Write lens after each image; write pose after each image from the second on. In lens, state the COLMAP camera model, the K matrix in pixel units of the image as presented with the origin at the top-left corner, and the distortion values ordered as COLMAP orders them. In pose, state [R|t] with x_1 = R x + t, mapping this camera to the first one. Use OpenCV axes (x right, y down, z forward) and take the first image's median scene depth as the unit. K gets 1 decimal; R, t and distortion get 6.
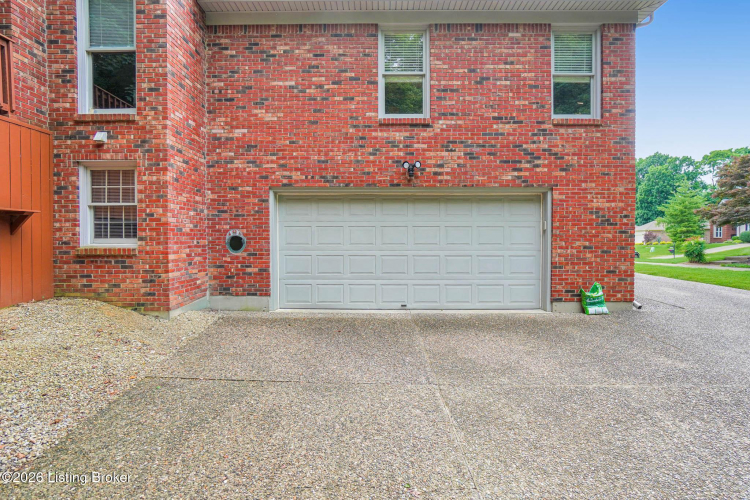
lens RADIAL K [[374.2, 0, 376.8], [0, 374.2, 245.7], [0, 0, 1]] dist [-0.037111, 0.017530]
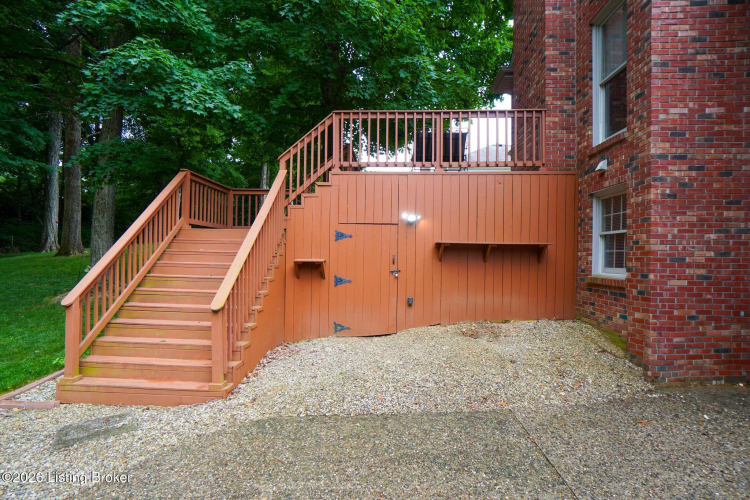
lens RADIAL K [[374.2, 0, 380.3], [0, 374.2, 253.8], [0, 0, 1]] dist [-0.037111, 0.017530]
pose [[-0.023804, -0.005103, -0.999704, 0.209507], [-0.031936, 0.999480, -0.004341, -0.027671], [0.999206, 0.031823, -0.023955, 0.349422]]
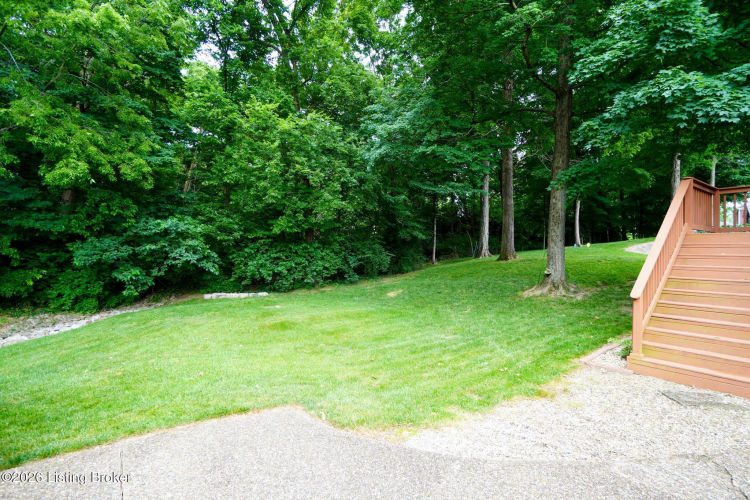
lens RADIAL K [[374.2, 0, 349.2], [0, 374.2, 257.8], [0, 0, 1]] dist [-0.037111, 0.017530]
pose [[-0.819058, -0.000924, -0.573709, 0.564822], [-0.015434, 0.999672, 0.020425, -0.024365], [0.573503, 0.025584, -0.818804, 0.123229]]
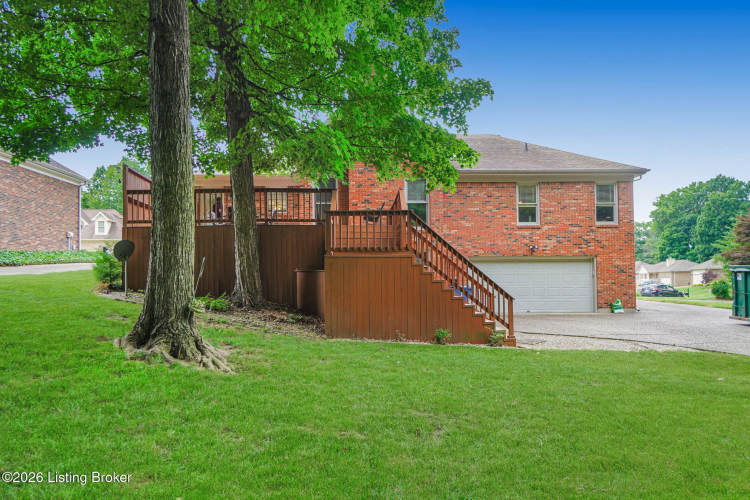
lens RADIAL K [[510.4, 0, 385.2], [0, 510.4, 268.3], [0, 0, 1]] dist [0.040016, 0.000228]
pose [[0.998572, -0.008021, 0.052822, -0.935853], [0.010376, 0.998957, -0.044466, 0.038458], [-0.052410, 0.044951, 0.997613, -1.961872]]
